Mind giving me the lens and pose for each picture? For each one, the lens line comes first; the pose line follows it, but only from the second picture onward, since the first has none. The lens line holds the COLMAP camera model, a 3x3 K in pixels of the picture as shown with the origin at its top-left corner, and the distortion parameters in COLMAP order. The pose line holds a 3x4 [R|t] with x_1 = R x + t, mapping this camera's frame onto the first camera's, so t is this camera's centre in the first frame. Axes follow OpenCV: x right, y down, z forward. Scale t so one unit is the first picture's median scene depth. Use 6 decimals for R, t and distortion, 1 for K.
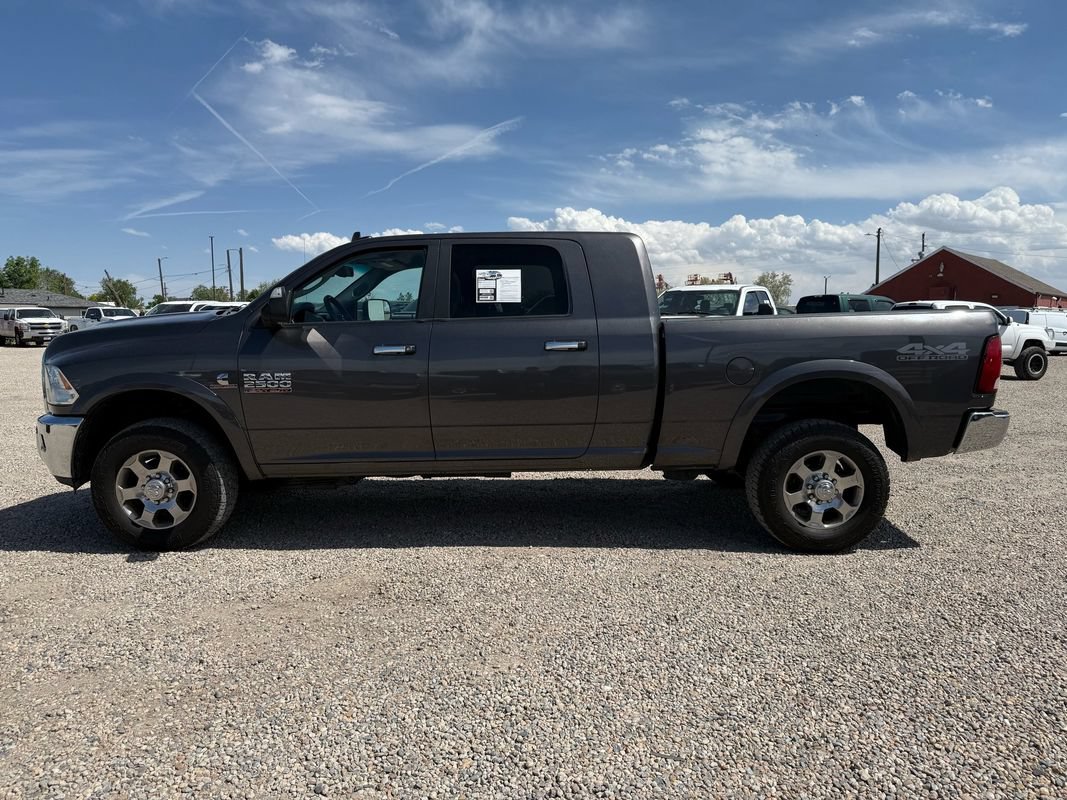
lens RADIAL K [[767.6, 0, 530.2], [0, 767.6, 396.6], [0, 0, 1]] dist [0.037879, -0.046686]
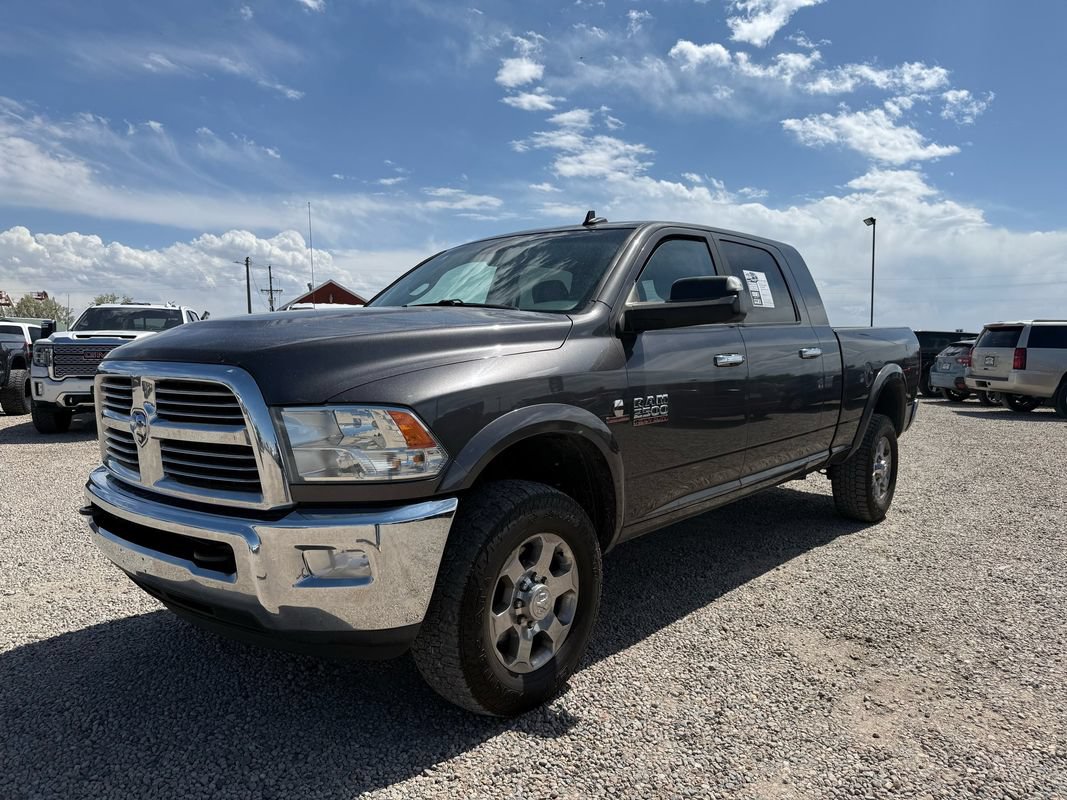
lens RADIAL K [[772.6, 0, 533.4], [0, 772.6, 387.8], [0, 0, 1]] dist [0.017670, -0.023225]
pose [[0.664833, -0.035209, 0.746162, -0.915333], [0.070642, 0.997375, -0.015879, -0.032264], [-0.743644, 0.063267, 0.665575, 0.600766]]
